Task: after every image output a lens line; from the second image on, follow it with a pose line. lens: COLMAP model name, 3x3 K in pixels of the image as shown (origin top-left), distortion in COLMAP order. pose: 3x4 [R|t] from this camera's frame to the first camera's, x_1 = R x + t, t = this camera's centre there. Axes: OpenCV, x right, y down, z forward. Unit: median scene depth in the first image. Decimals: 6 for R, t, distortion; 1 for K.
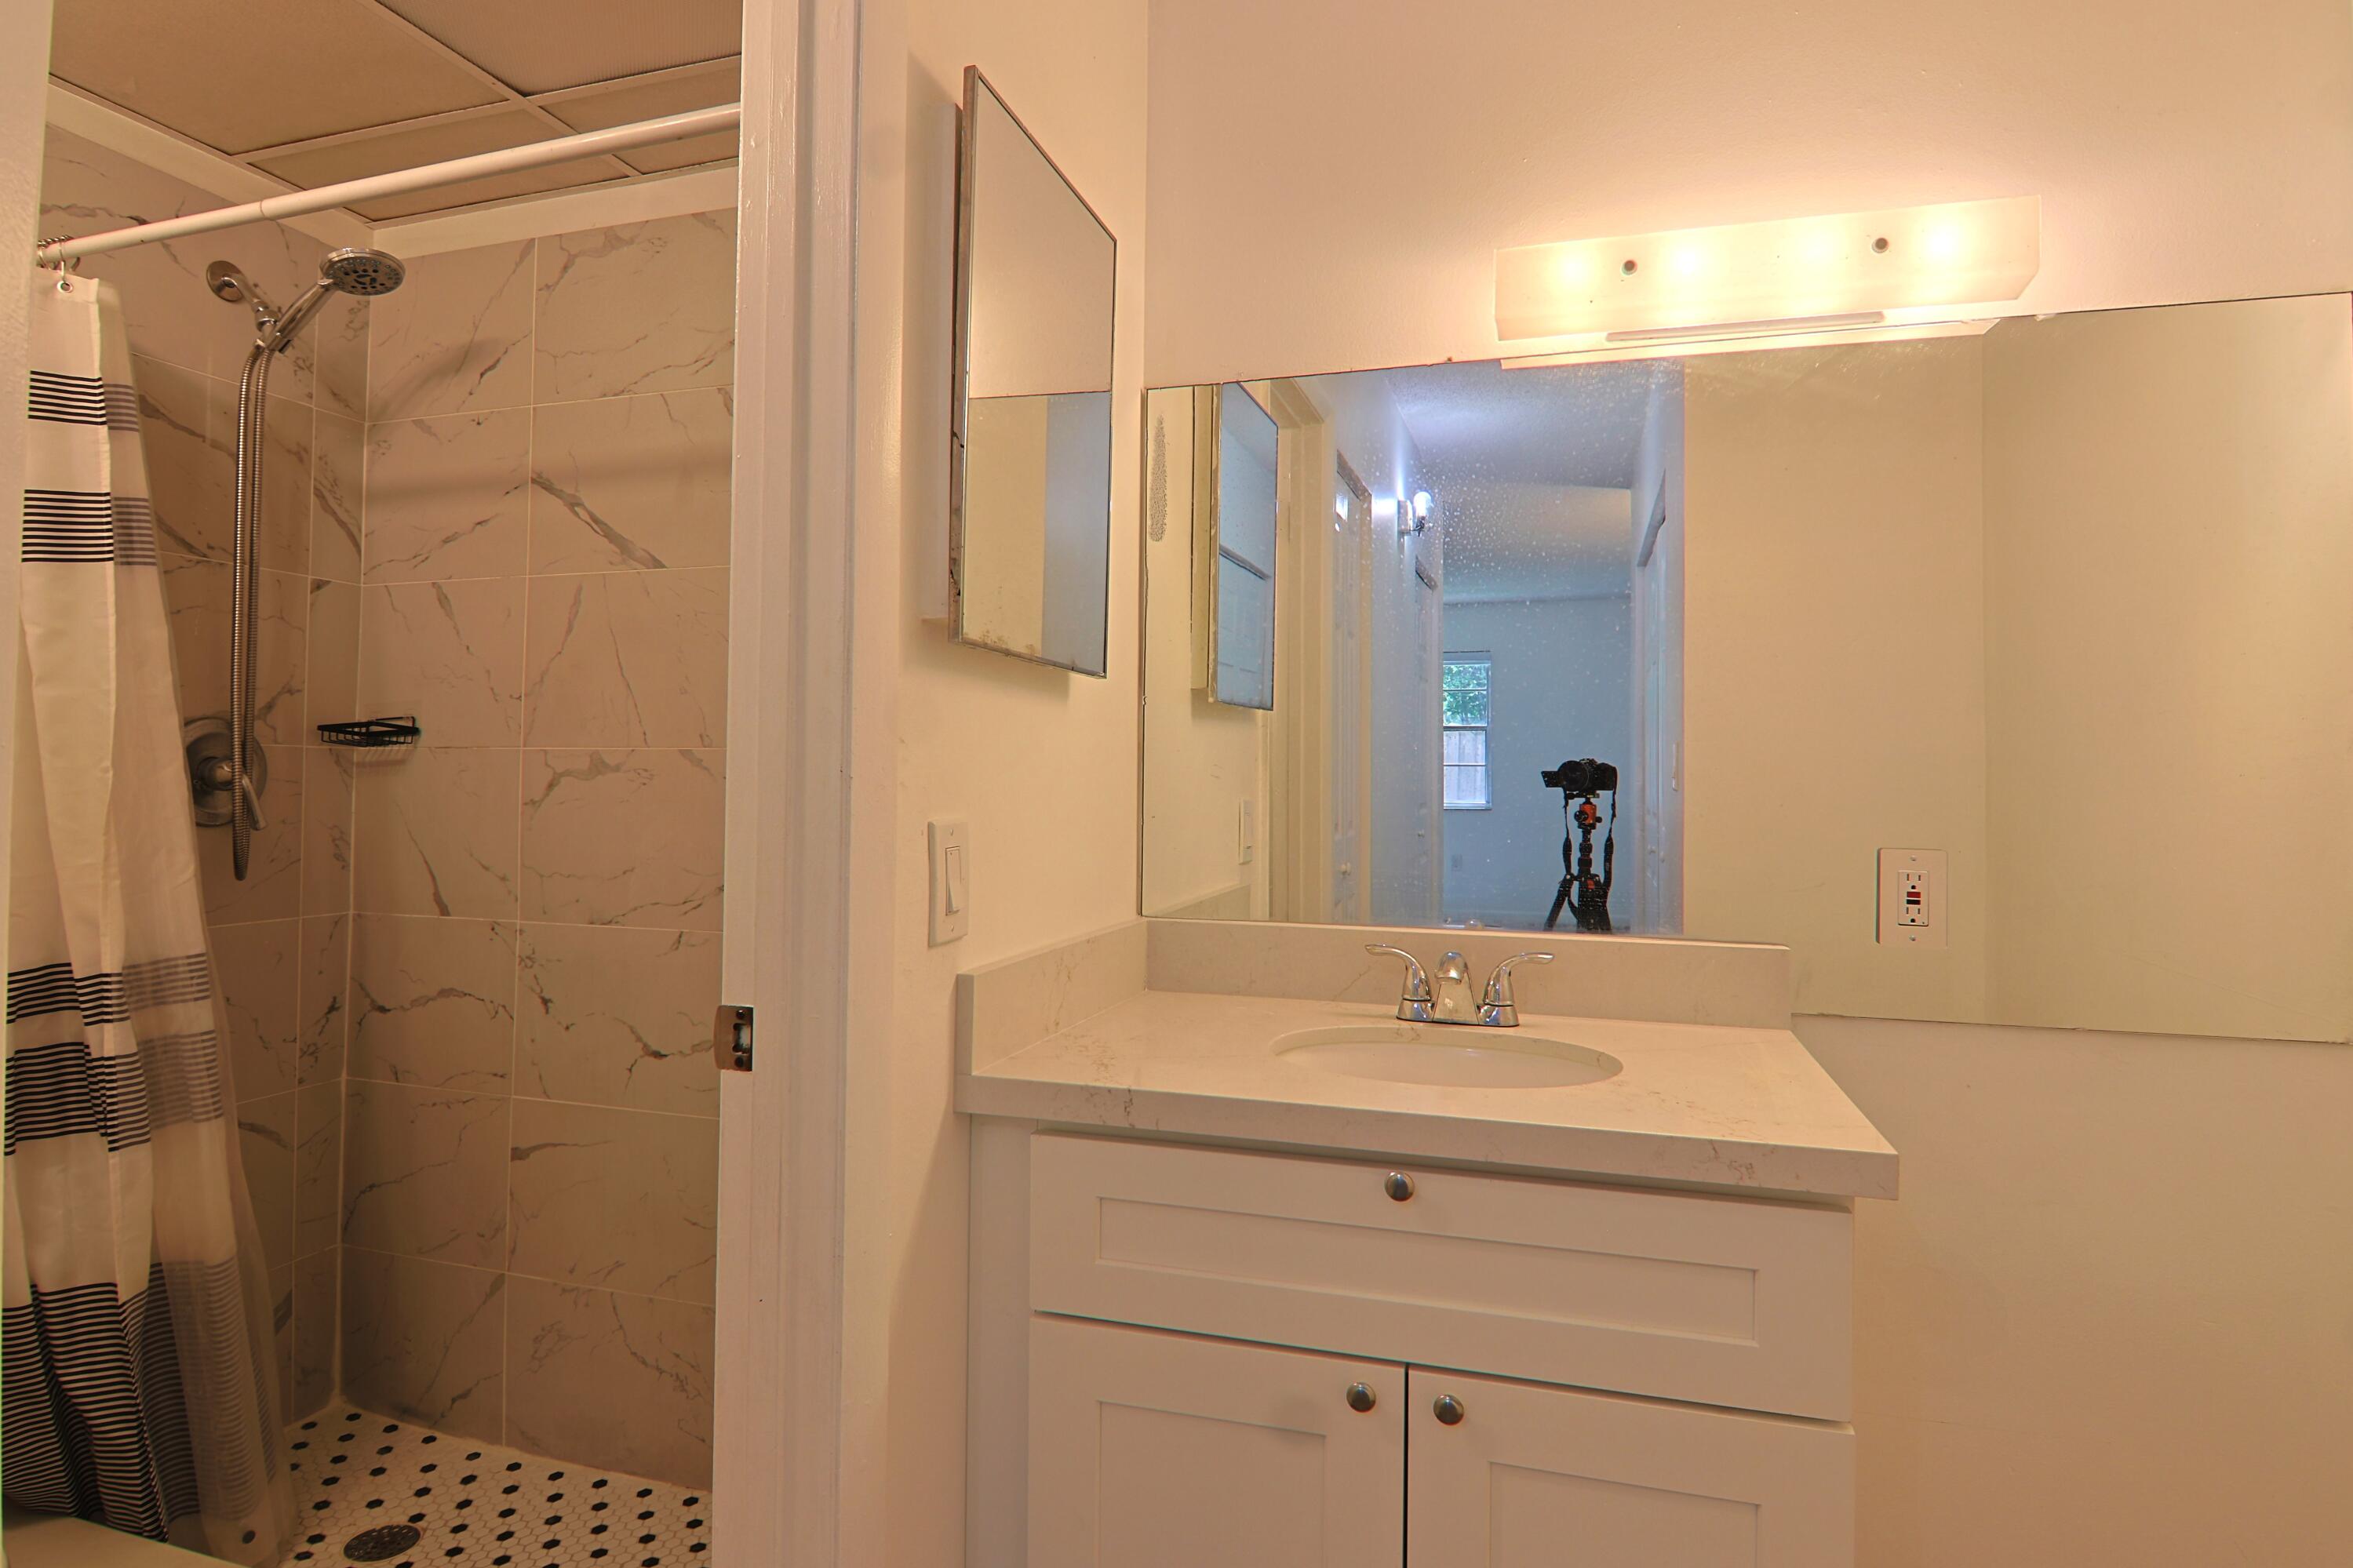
lens RADIAL K [[1264.6, 0, 1171.9], [0, 1264.6, 752.3], [0, 0, 1]] dist [-0.002316, -0.013798]
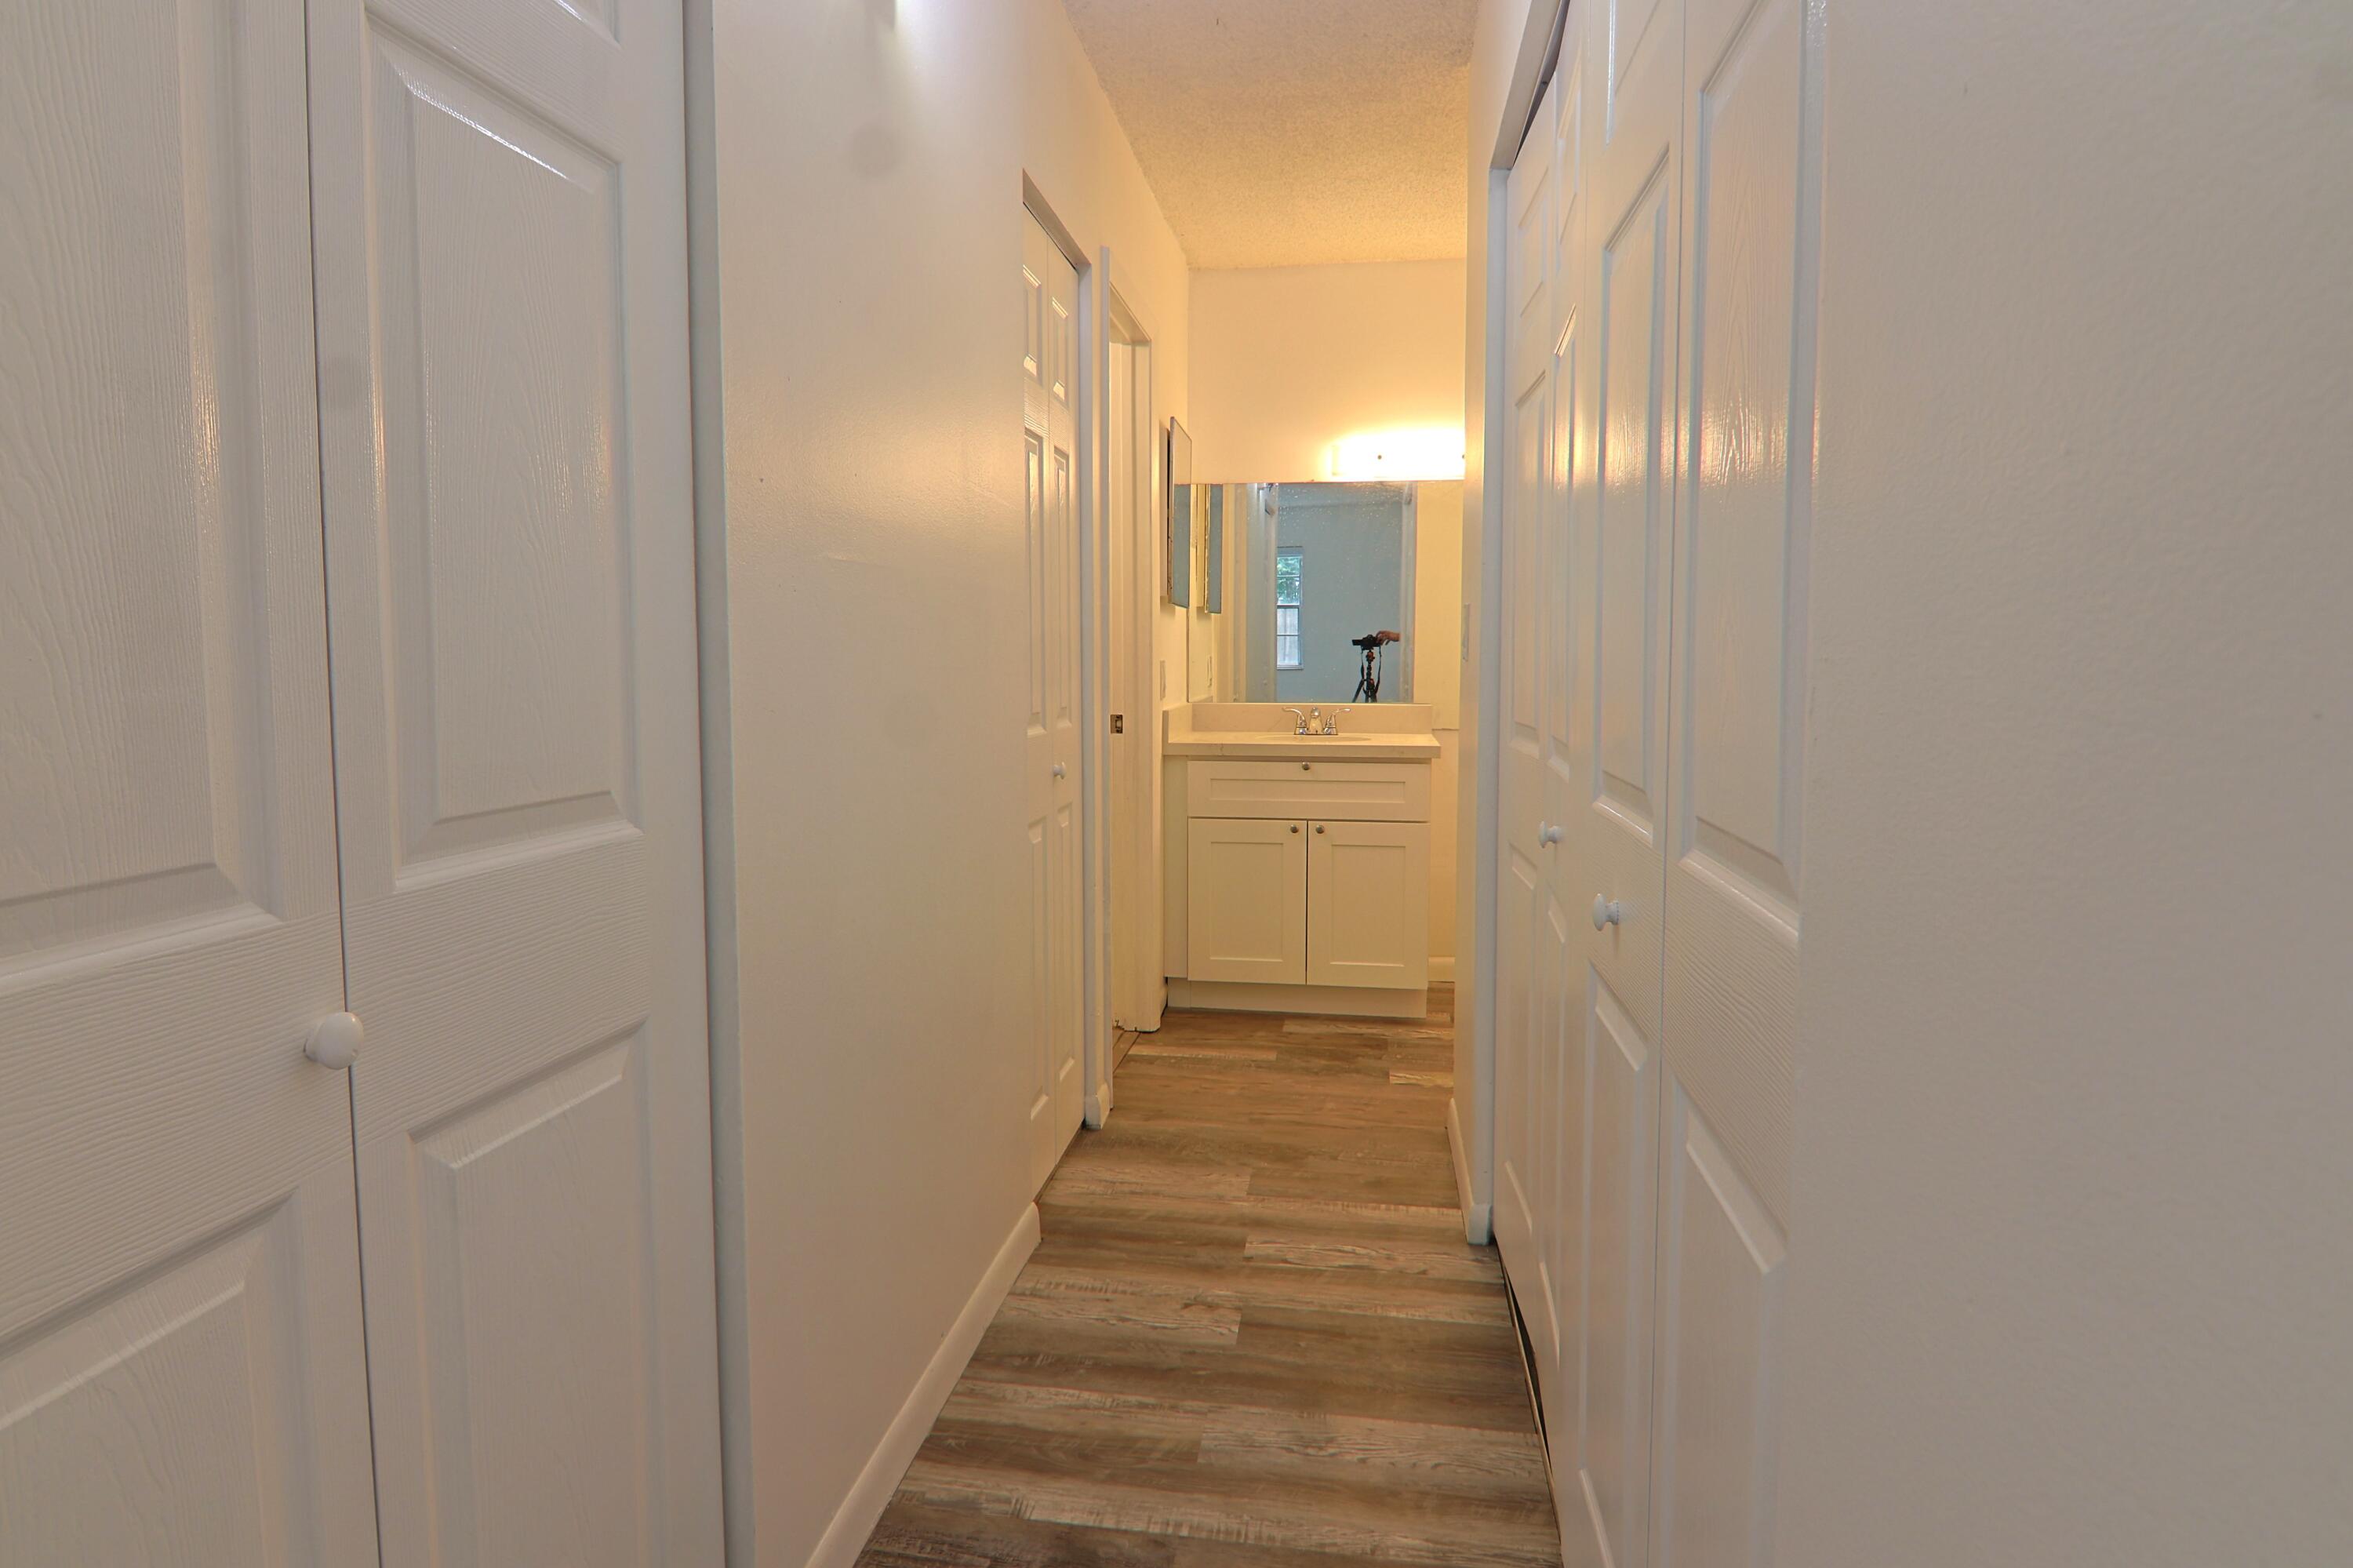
lens RADIAL K [[1264.8, 0, 1171.9], [0, 1264.8, 752.3], [0, 0, 1]] dist [-0.002316, -0.013798]
pose [[0.988441, -0.021070, 0.150136, -0.384611], [0.005188, 0.994417, 0.105397, -0.029522], [-0.151518, -0.103400, 0.983031, -1.279097]]
